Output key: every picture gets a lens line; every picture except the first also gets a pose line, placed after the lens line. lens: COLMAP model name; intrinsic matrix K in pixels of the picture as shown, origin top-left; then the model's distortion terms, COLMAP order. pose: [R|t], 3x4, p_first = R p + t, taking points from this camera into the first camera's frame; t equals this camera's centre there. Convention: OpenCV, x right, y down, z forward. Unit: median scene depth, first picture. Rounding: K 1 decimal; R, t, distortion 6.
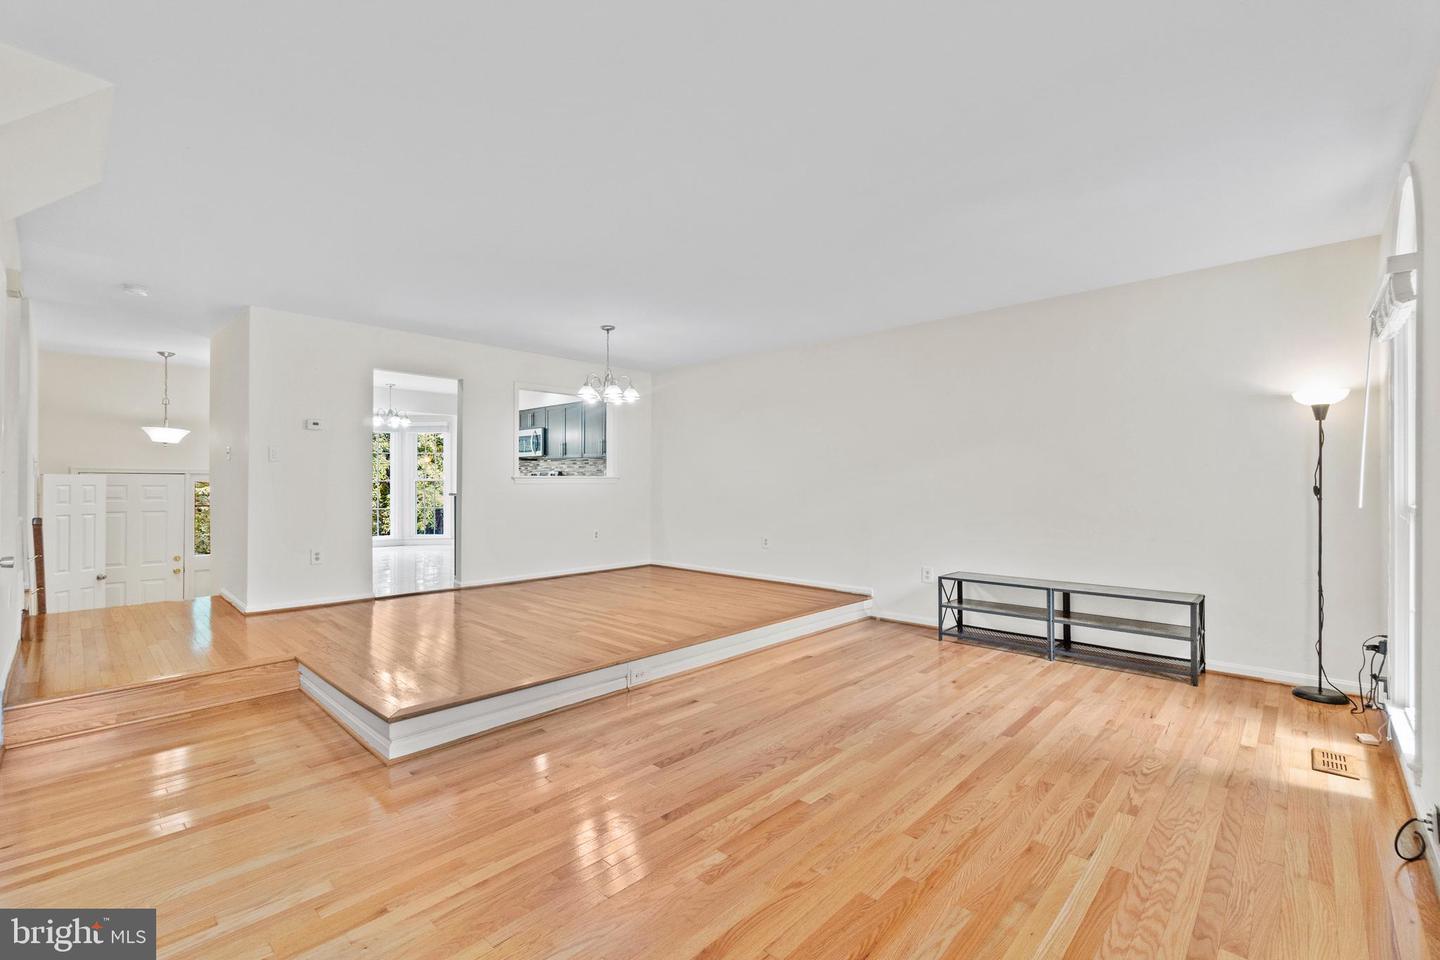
lens RADIAL K [[623.0, 0, 712.2], [0, 623.0, 480.0], [0, 0, 1]] dist [-0.002849, 0.000492]
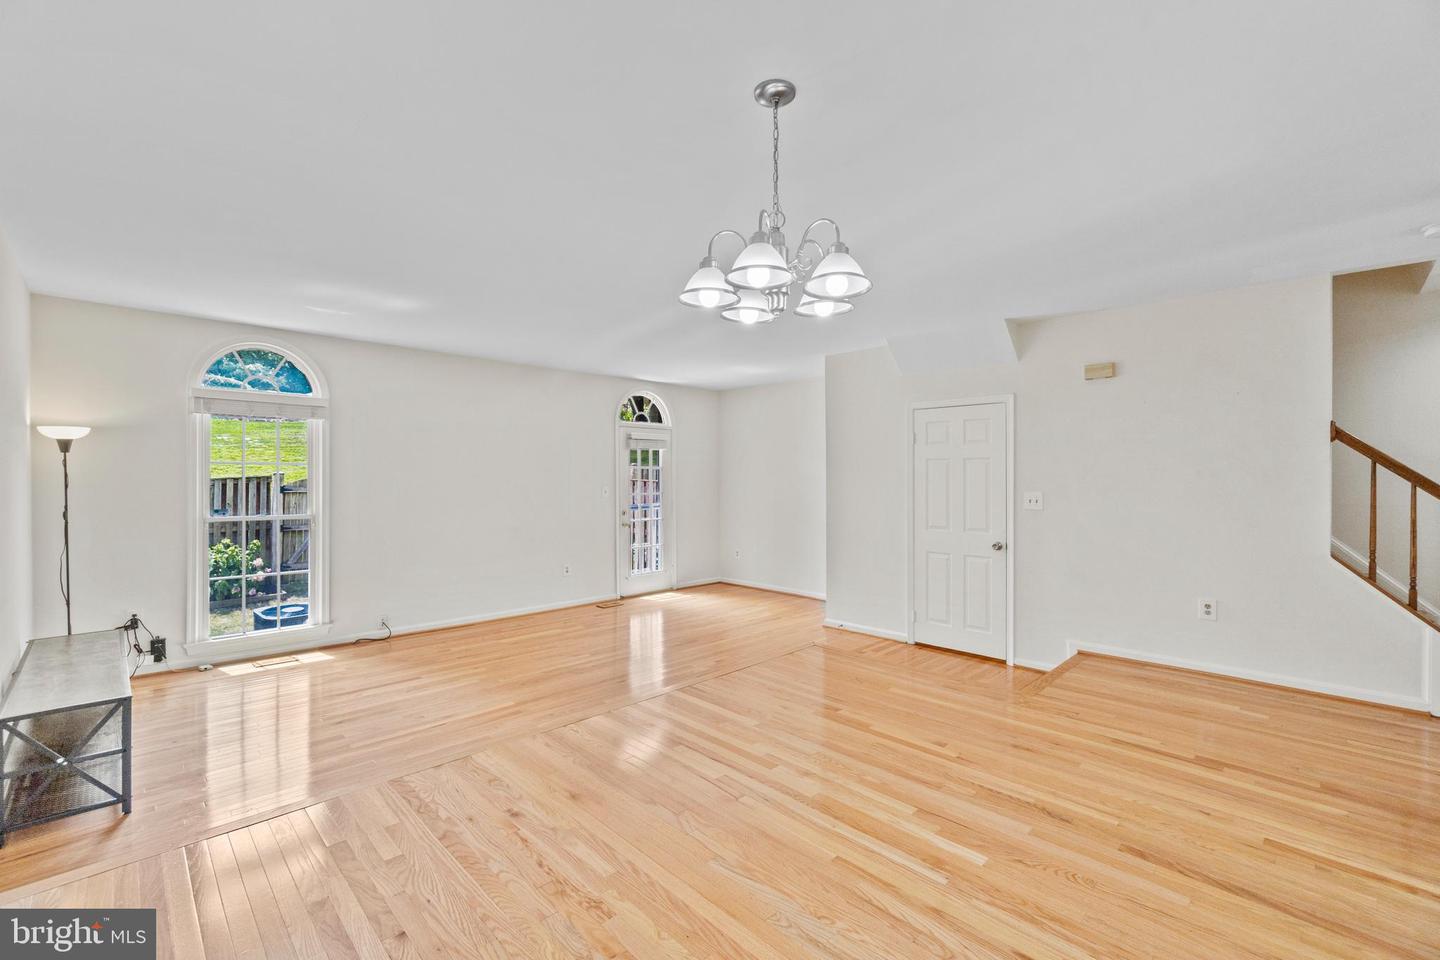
lens RADIAL K [[623.0, 0, 712.2], [0, 623.0, 480.0], [0, 0, 1]] dist [-0.002849, 0.000492]
pose [[-0.999356, -0.002175, 0.035813, -0.194935], [-0.002168, 0.999998, 0.000238, -0.042501], [-0.035814, 0.000160, -0.999358, 1.782033]]
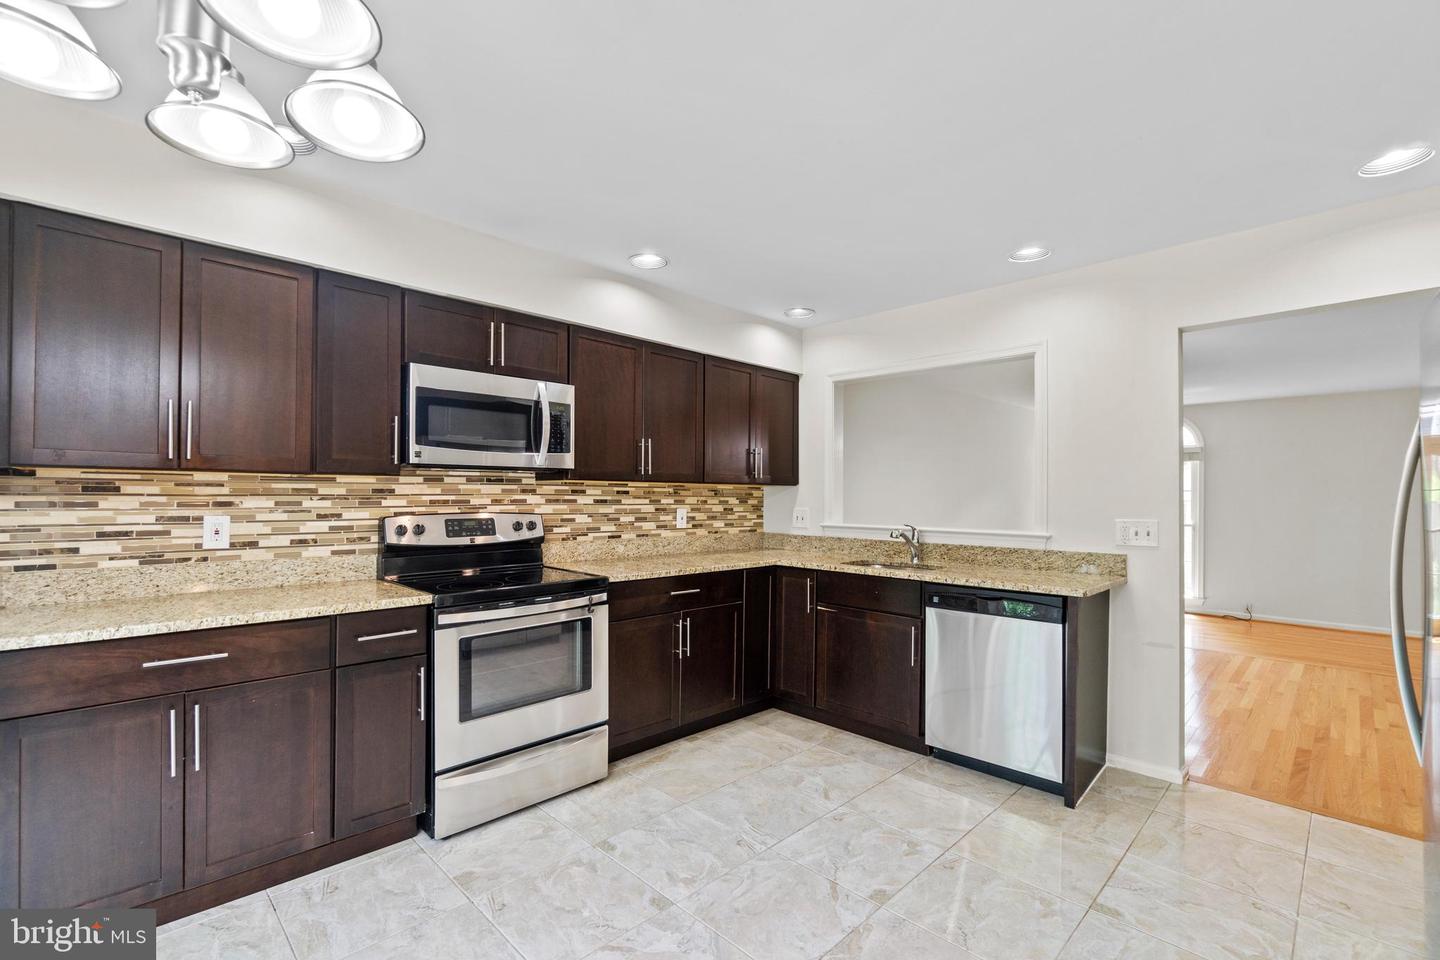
lens RADIAL K [[629.8, 0, 707.2], [0, 629.8, 490.2], [0, 0, 1]] dist [-0.001374, -0.000004]
pose [[0.031222, 0.005545, 0.999497, -1.311980], [-0.005433, 0.999971, -0.005378, -0.056954], [-0.999498, -0.005263, 0.031251, 1.982903]]
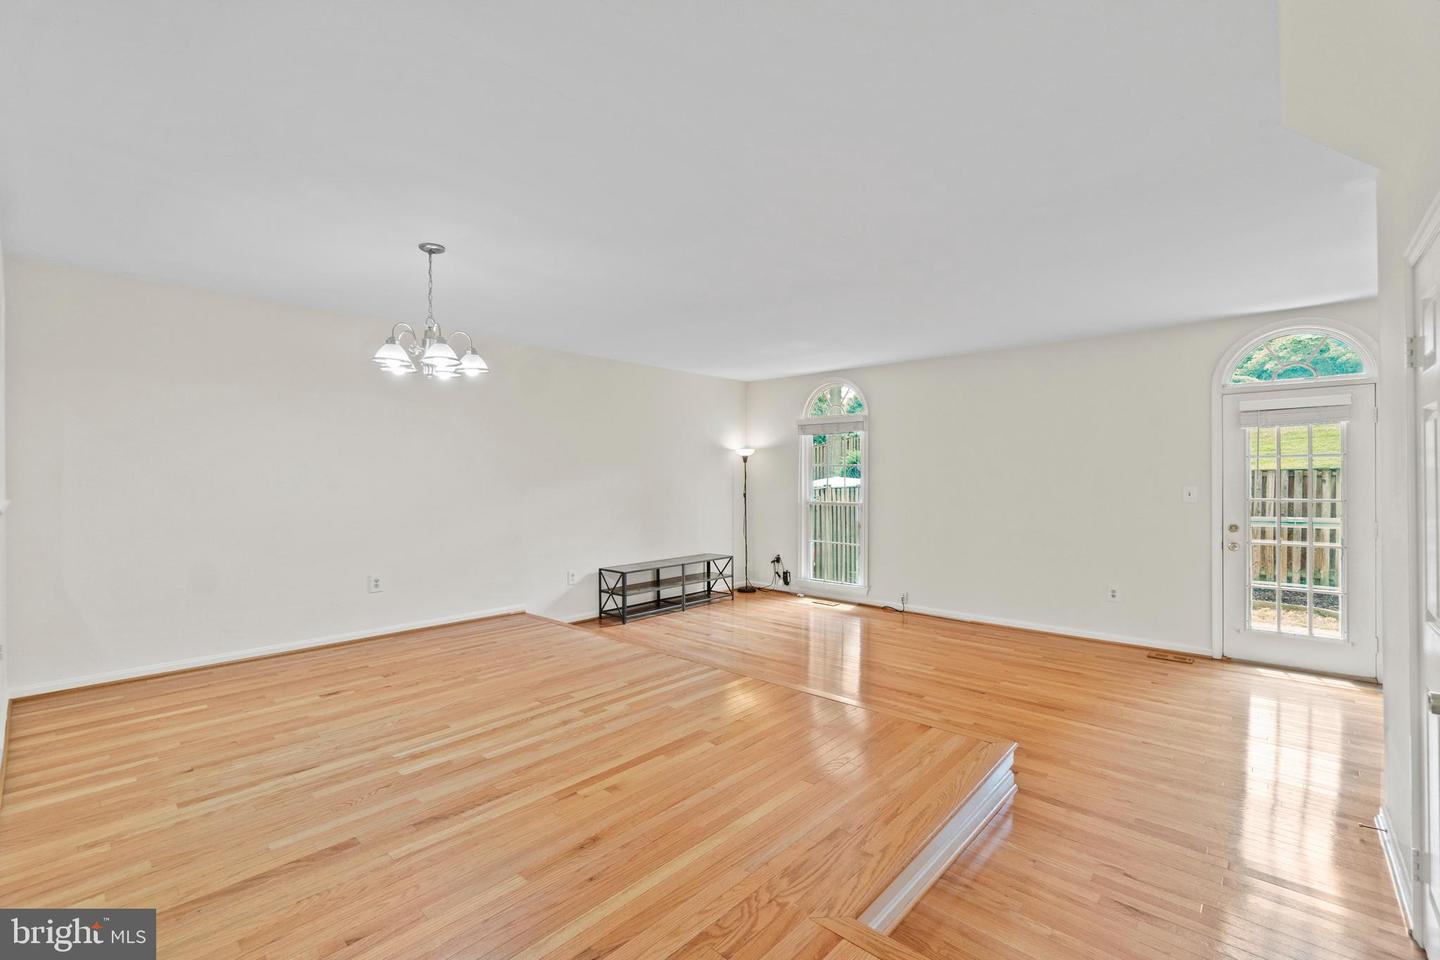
lens RADIAL K [[622.0, 0, 704.6], [0, 622.0, 479.1], [0, 0, 1]] dist [-0.005002, -0.000444]
pose [[-0.007137, -0.001391, 0.999974, -1.007277], [-0.002134, 0.999997, 0.001375, -0.036635], [-0.999972, -0.002124, -0.007140, 0.992149]]
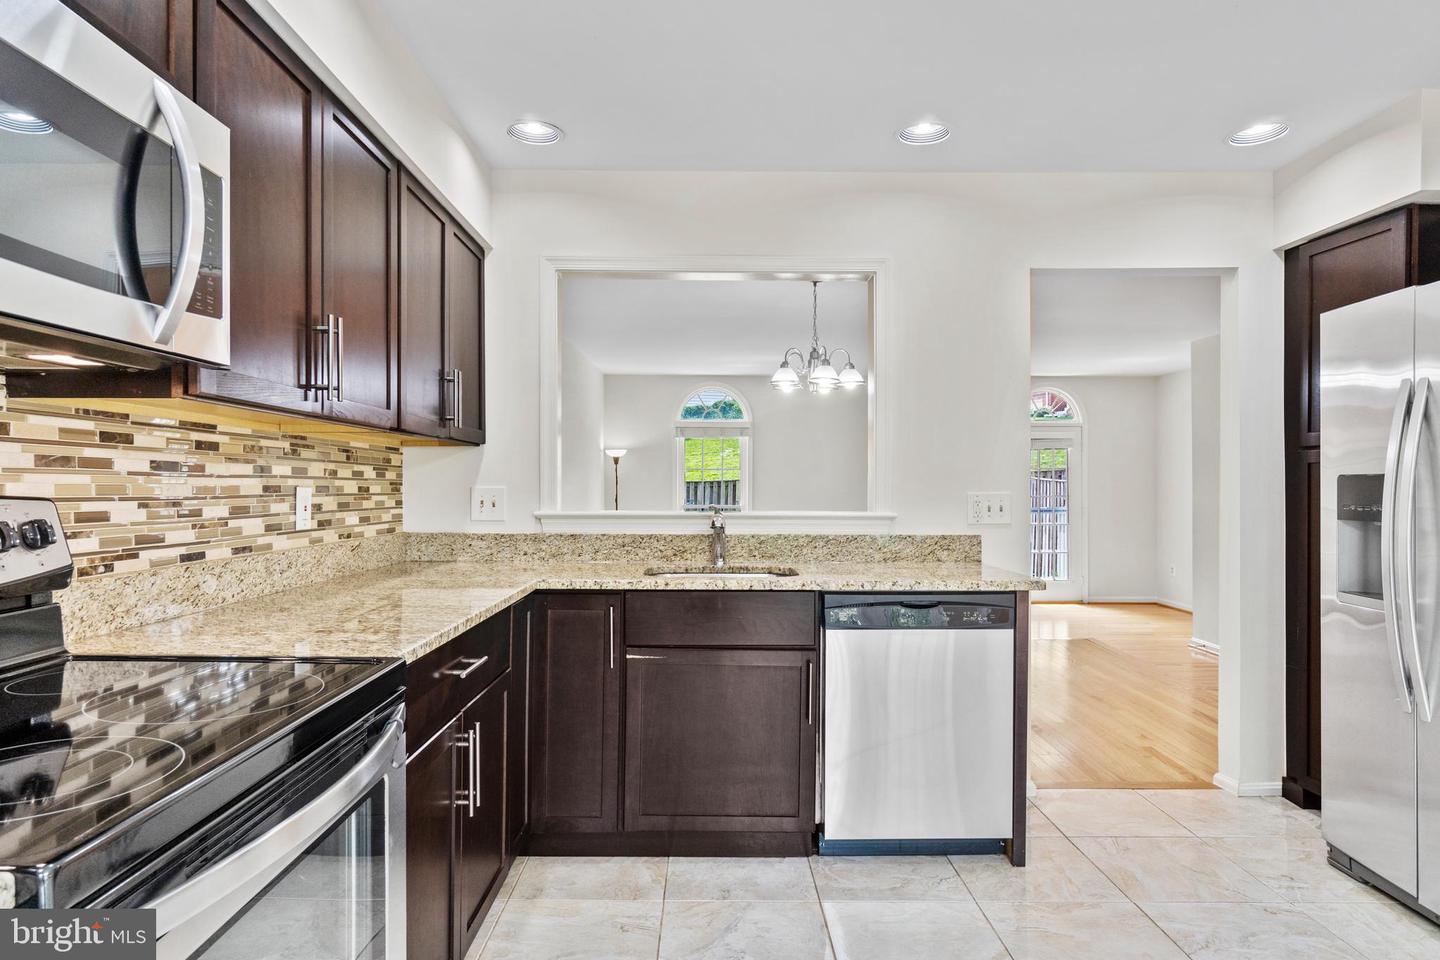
lens RADIAL K [[838.3, 0, 708.9], [0, 838.3, 481.5], [0, 0, 1]] dist [0.005227, 0.001099]
pose [[-0.694275, -0.004226, 0.719697, -0.971694], [-0.005394, 0.999985, 0.000669, -0.039508], [-0.719689, -0.003418, -0.694288, 2.255526]]
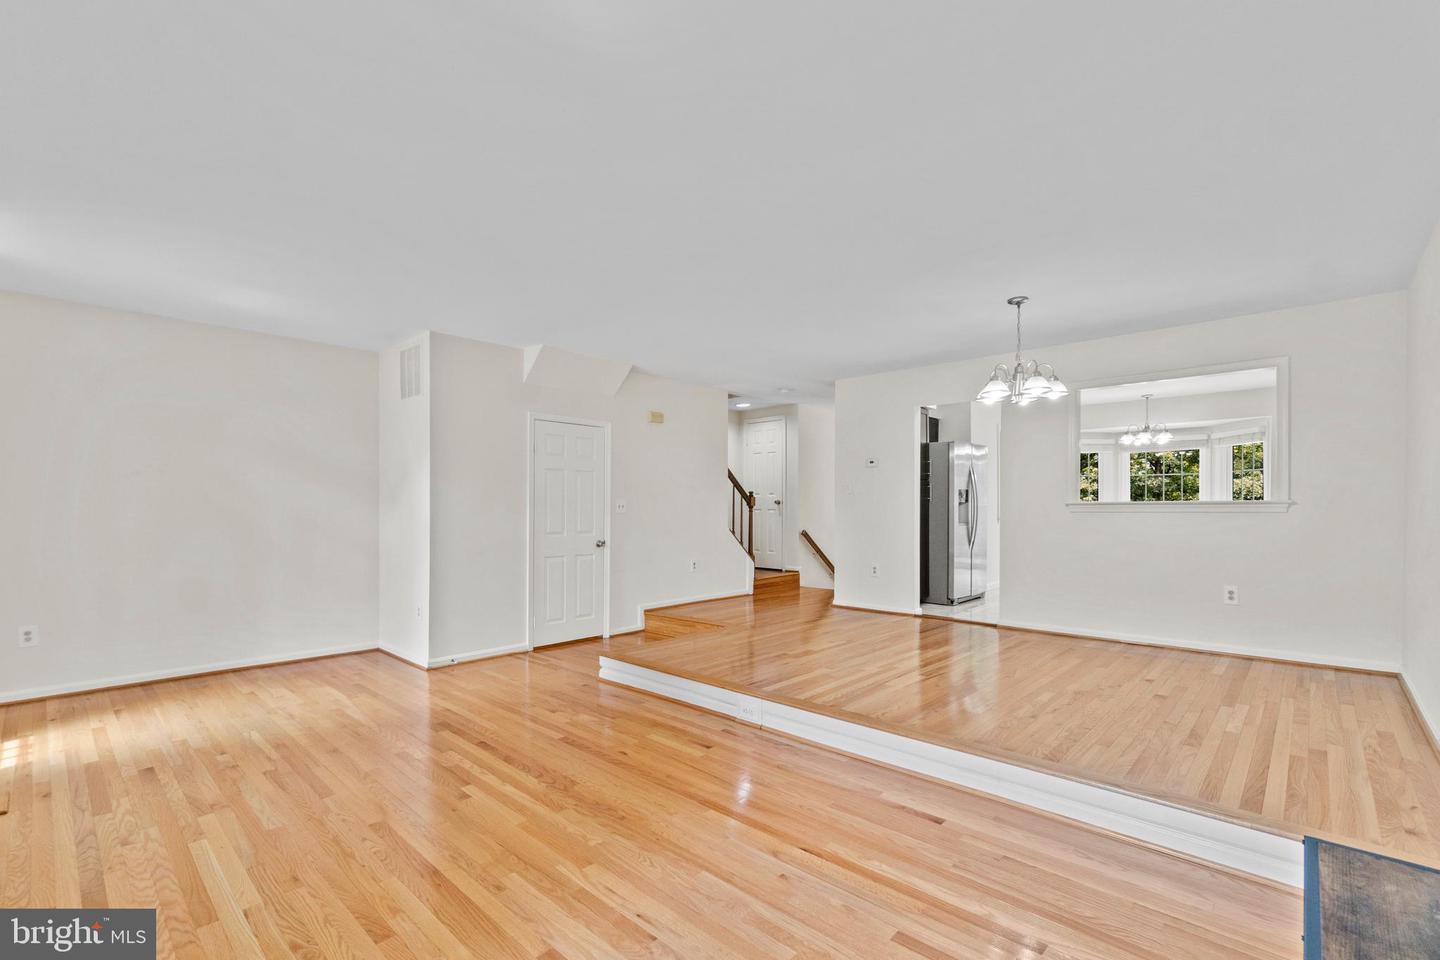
lens RADIAL K [[636.1, 0, 706.4], [0, 636.1, 503.6], [0, 0, 1]] dist [-0.004165, -0.000428]
pose [[0.003889, -0.006905, -0.999969, 0.773849], [0.003245, 0.999971, -0.006892, -0.000330], [0.999987, -0.003218, 0.003912, 0.835550]]
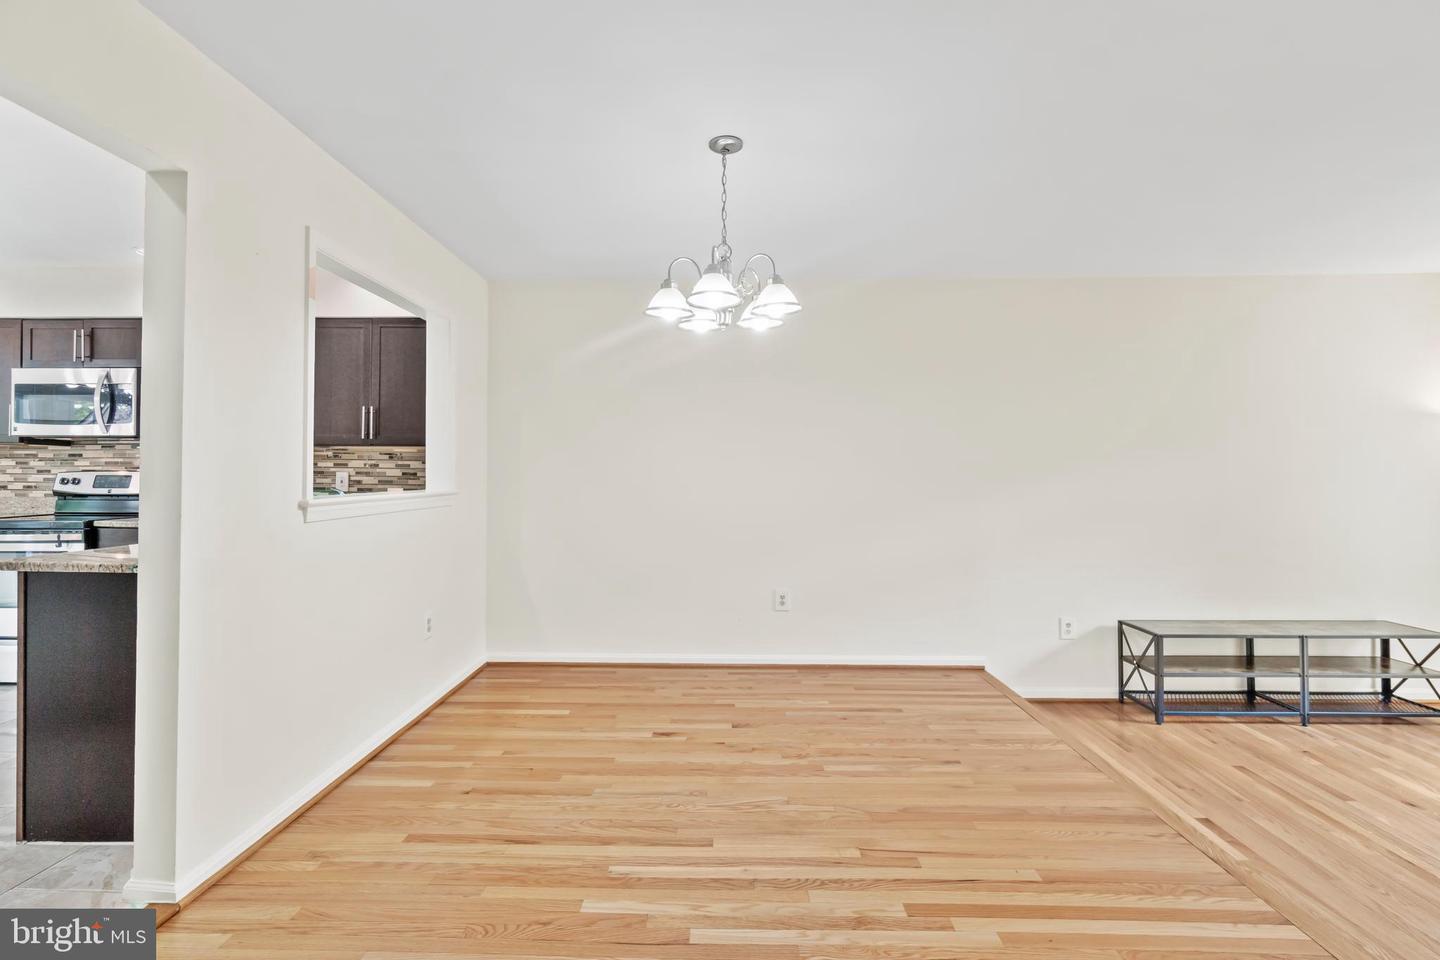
lens RADIAL K [[682.6, 0, 715.3], [0, 682.6, 468.1], [0, 0, 1]] dist [-0.002674, 0.000089]
pose [[0.739352, 0.008519, 0.673265, -0.634828], [-0.004432, 0.999960, -0.007786, -0.033845], [-0.673305, 0.002772, 0.739360, 0.890292]]
